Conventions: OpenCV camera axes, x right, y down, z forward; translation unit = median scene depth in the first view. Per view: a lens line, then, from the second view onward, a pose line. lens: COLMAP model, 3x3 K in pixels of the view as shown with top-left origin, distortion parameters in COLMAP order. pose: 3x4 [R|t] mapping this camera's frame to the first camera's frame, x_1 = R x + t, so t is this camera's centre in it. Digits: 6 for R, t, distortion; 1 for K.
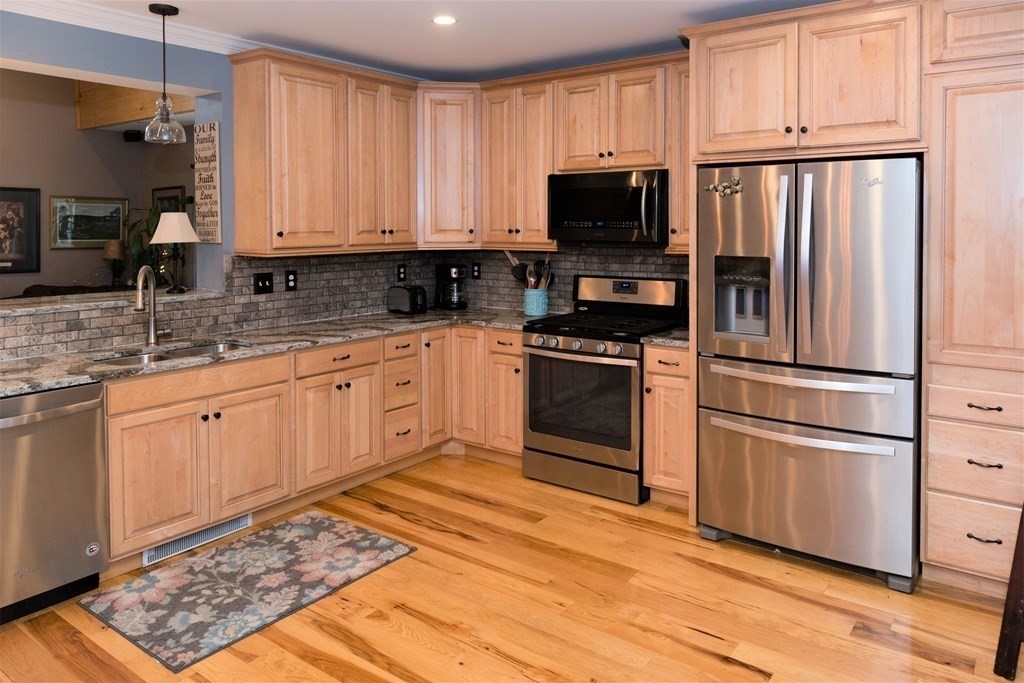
lens RADIAL K [[672.9, 0, 522.6], [0, 672.9, 333.8], [0, 0, 1]] dist [0.005548, -0.006777]
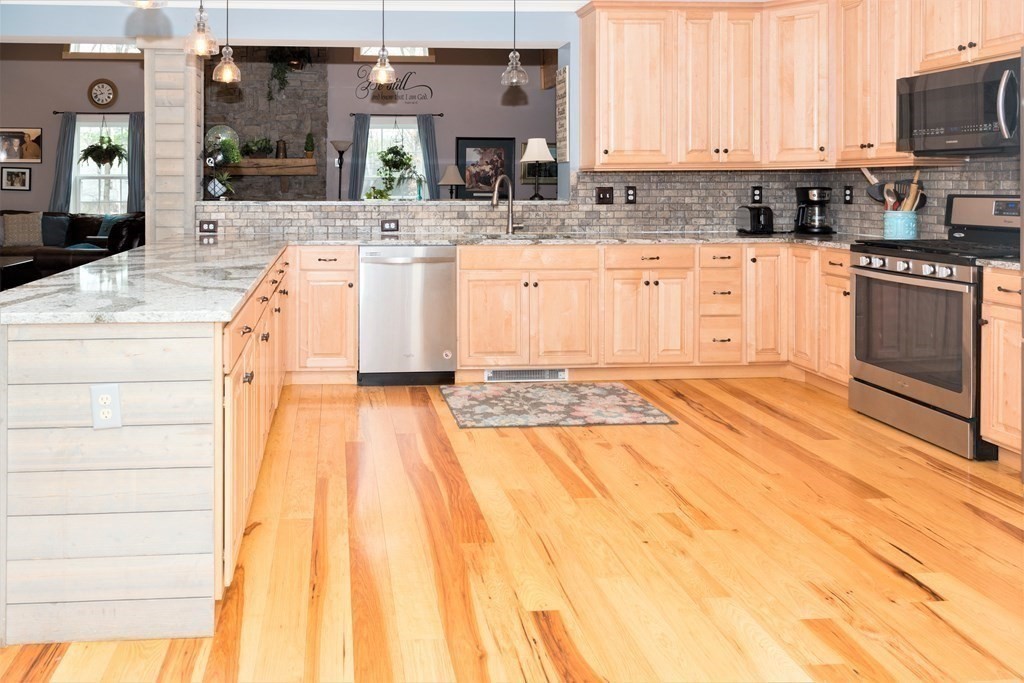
lens RADIAL K [[711.7, 0, 509.8], [0, 711.7, 344.5], [0, 0, 1]] dist [0.001766, -0.007769]
pose [[0.727230, 0.126546, -0.674628, 0.387816], [-0.087329, 0.991929, 0.091928, 0.087230], [0.680816, -0.007938, 0.732411, -0.076780]]
